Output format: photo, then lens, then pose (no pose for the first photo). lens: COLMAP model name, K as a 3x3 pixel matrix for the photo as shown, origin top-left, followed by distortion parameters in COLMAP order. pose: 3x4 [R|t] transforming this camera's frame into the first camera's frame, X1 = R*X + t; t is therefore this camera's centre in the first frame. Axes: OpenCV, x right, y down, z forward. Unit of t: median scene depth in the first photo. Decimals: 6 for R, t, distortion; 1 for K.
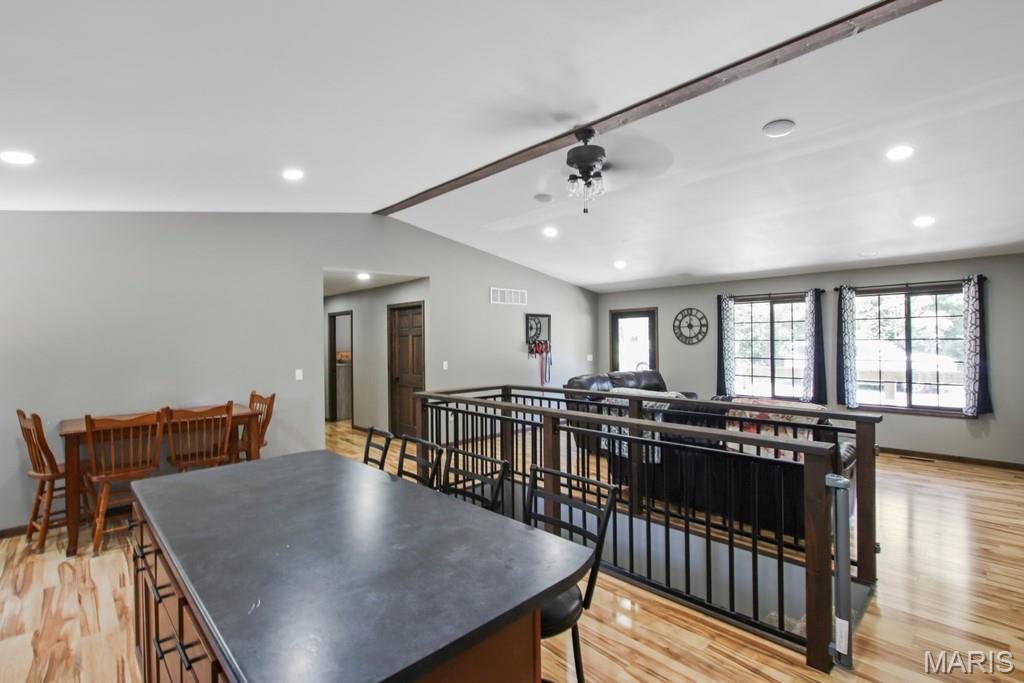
lens RADIAL K [[478.1, 0, 515.3], [0, 478.1, 343.9], [0, 0, 1]] dist [-0.011652, 0.000128]
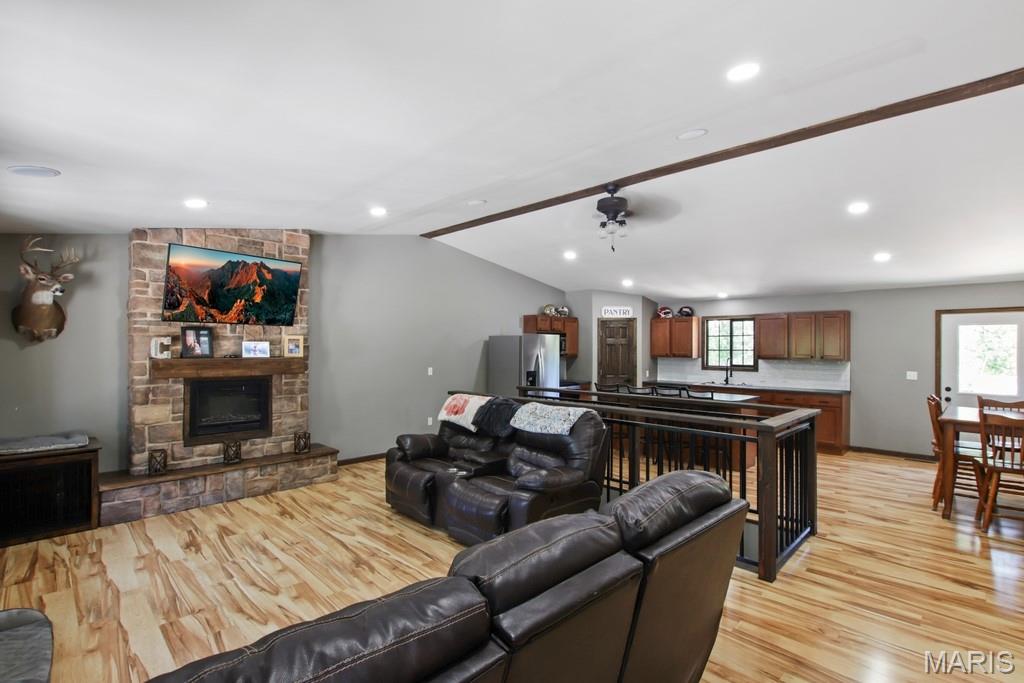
lens RADIAL K [[478.1, 0, 515.3], [0, 478.1, 343.9], [0, 0, 1]] dist [-0.011652, 0.000128]
pose [[-0.999733, 0.008117, -0.021629, 0.221739], [0.008074, 0.999965, 0.002087, -0.014031], [0.021645, 0.001912, -0.999764, 1.146521]]
